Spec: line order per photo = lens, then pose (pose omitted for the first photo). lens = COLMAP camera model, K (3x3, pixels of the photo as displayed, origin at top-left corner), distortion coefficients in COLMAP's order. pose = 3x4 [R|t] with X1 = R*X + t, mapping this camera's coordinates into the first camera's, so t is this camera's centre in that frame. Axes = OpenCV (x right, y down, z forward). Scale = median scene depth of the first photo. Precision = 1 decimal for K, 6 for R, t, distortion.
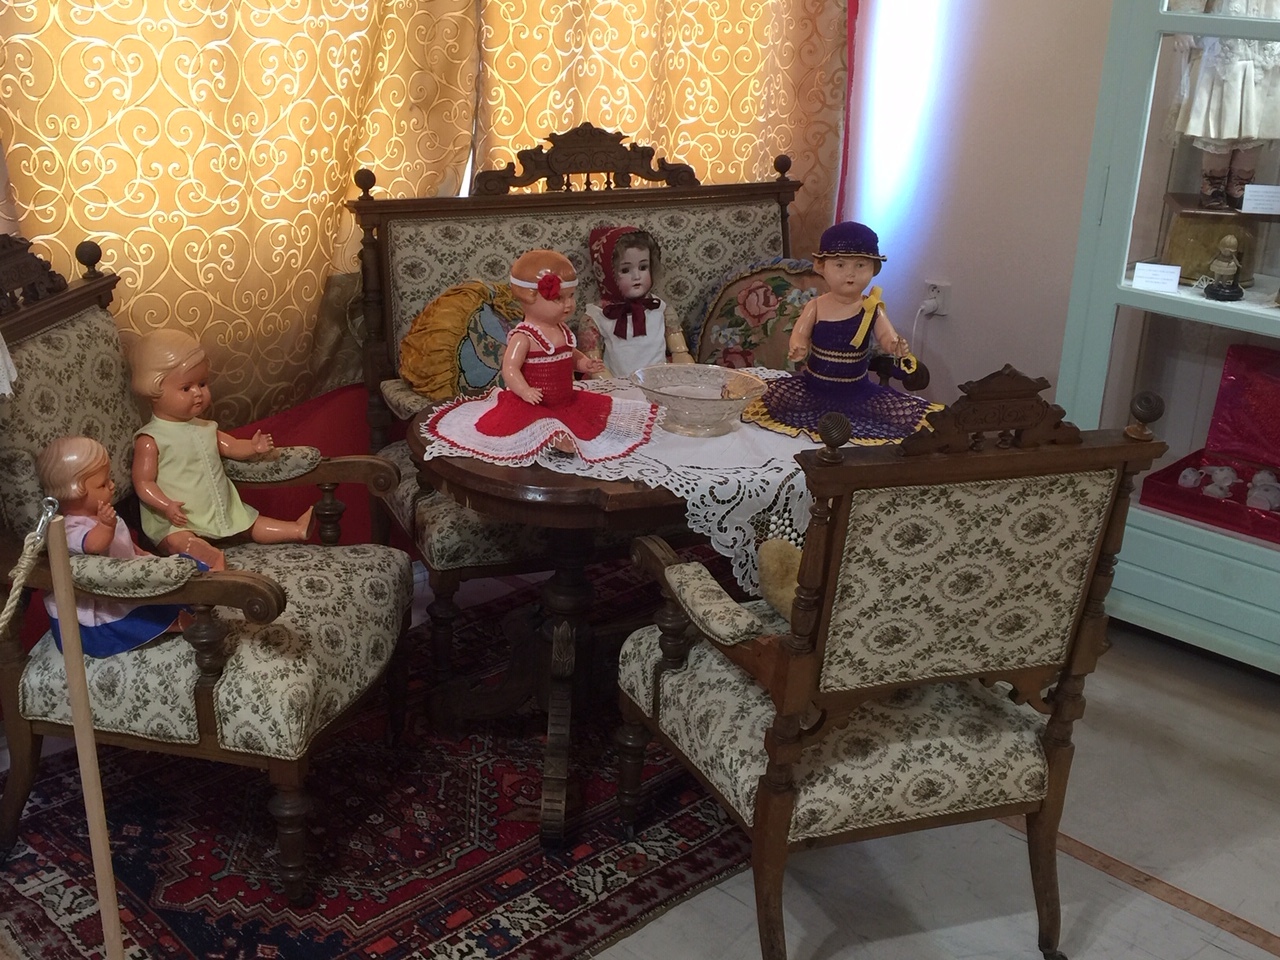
lens RADIAL K [[1509.3, 0, 639.8], [0, 1509.3, 477.3], [0, 0, 1]] dist [0.052372, 0.000000]
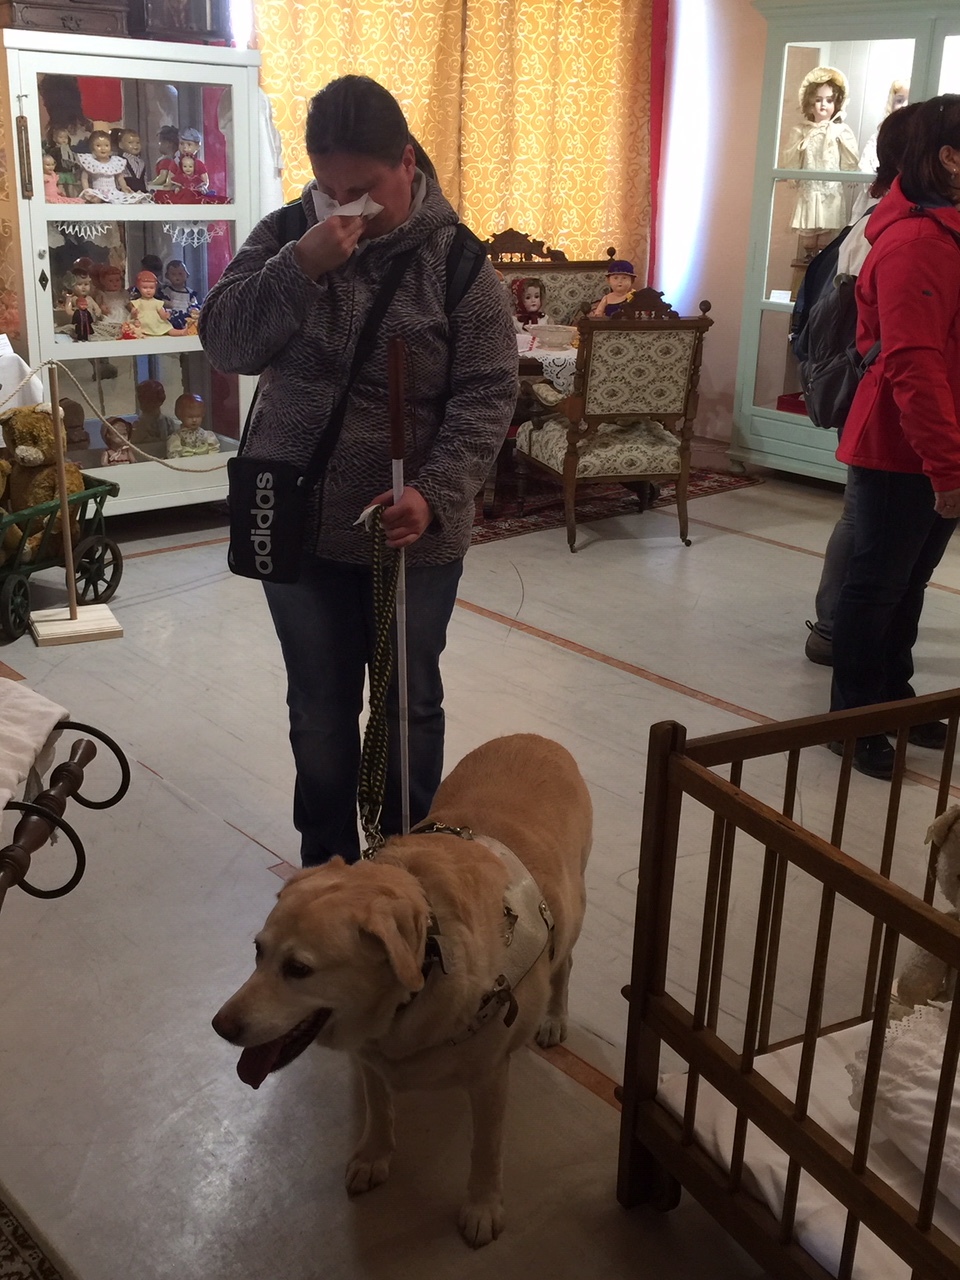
lens RADIAL K [[1409.8, 0, 482.4], [0, 1409.8, 641.5], [0, 0, 1]] dist [0.032070, 0.000000]
pose [[0.997082, 0.010127, -0.075668, 0.084766], [-0.010287, 0.999946, -0.001726, 0.362642], [0.075646, 0.002499, 0.997132, -1.004845]]
